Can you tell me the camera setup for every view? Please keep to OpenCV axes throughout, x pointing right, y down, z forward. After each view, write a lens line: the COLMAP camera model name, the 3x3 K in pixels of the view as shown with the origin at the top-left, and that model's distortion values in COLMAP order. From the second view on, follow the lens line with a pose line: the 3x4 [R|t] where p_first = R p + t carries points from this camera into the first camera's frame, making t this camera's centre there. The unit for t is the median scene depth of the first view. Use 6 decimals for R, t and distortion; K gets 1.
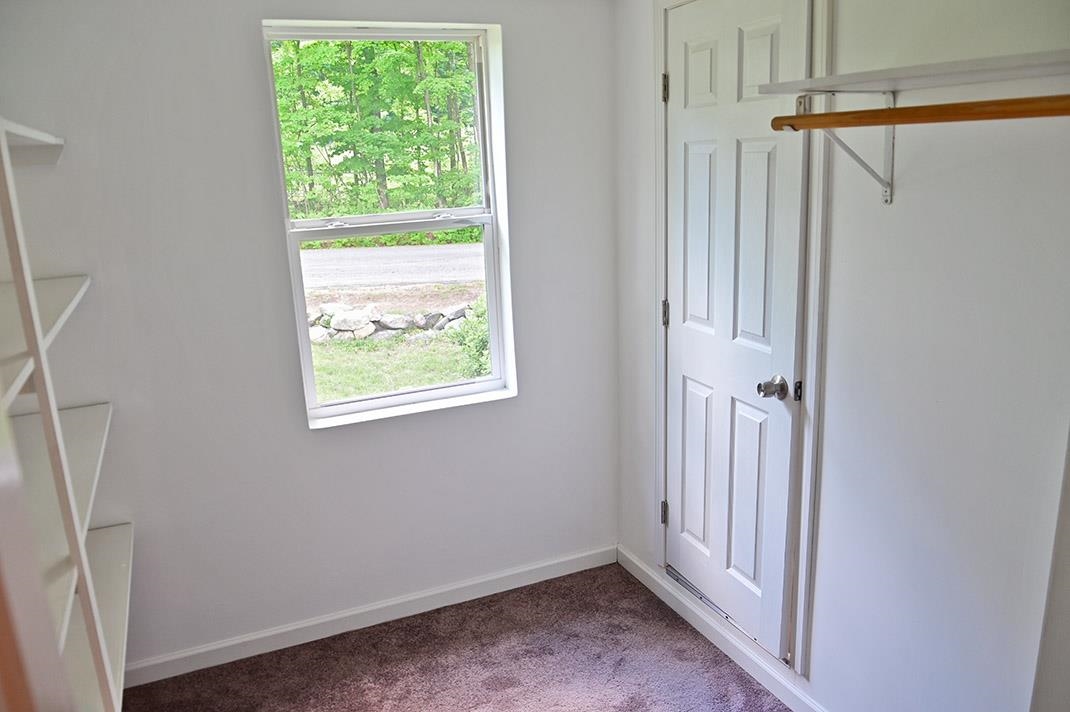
lens RADIAL K [[824.4, 0, 535.0], [0, 824.4, 356.0], [0, 0, 1]] dist [-0.044902, -0.001153]
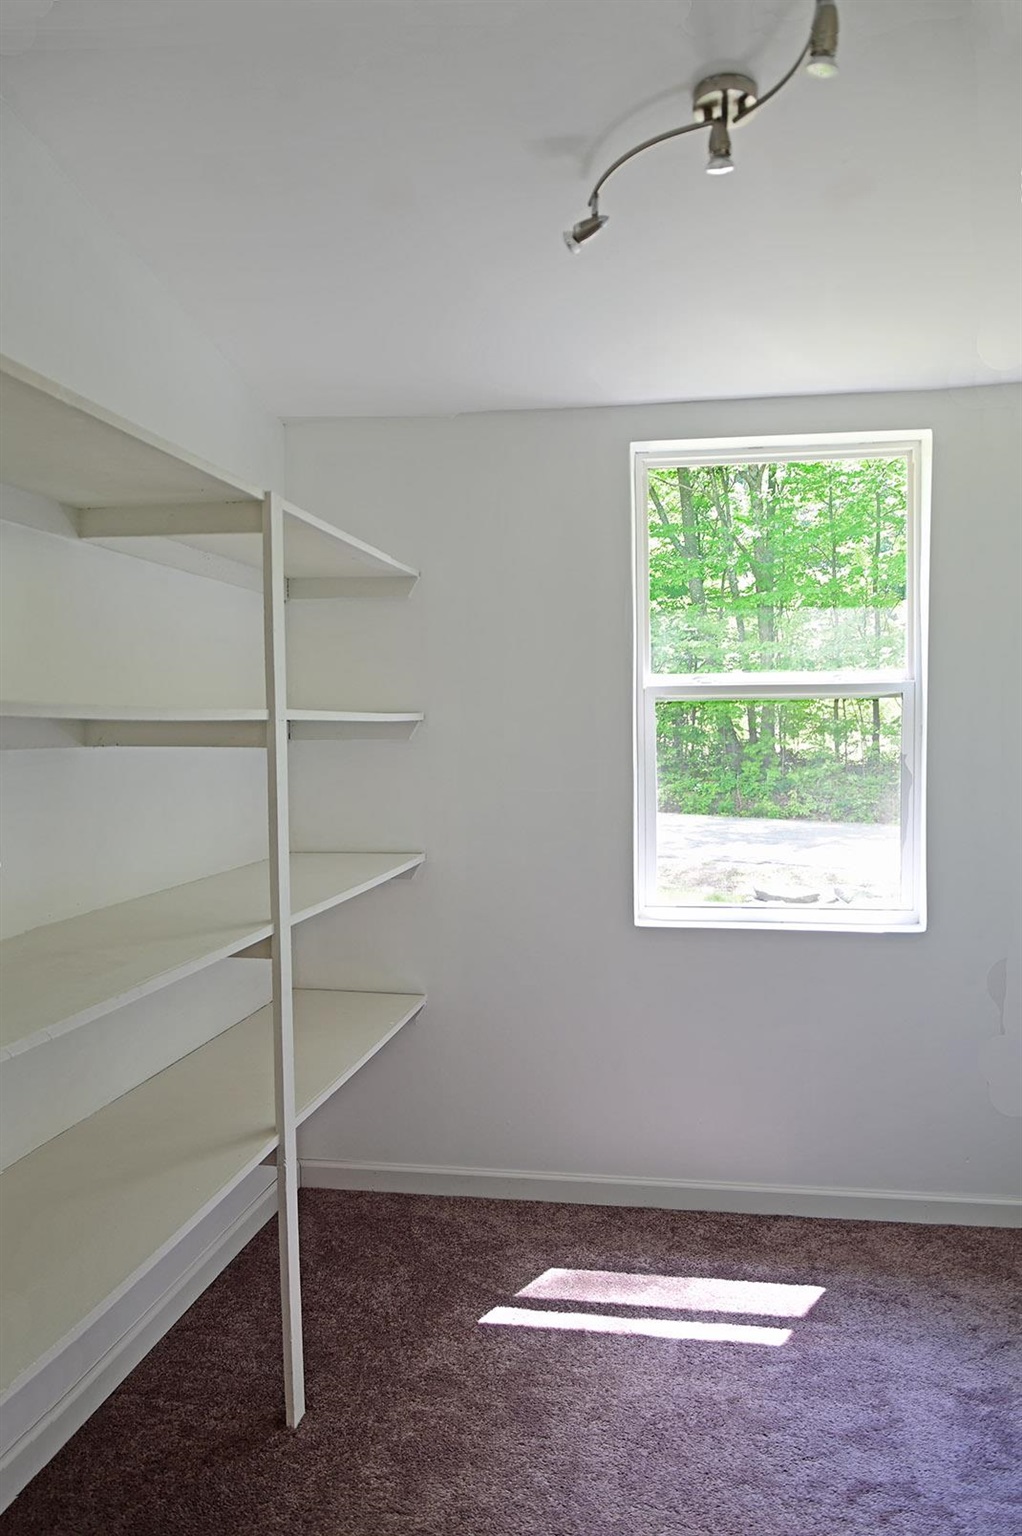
lens RADIAL K [[1184.4, 0, 511.0], [0, 1184.4, 768.0], [0, 0, 1]] dist [0.007115, 0.002520]
pose [[0.829505, 0.055770, -0.555707, 0.257243], [-0.164648, 0.975201, -0.147900, 0.128899], [0.533678, 0.214180, 0.818117, -0.050710]]
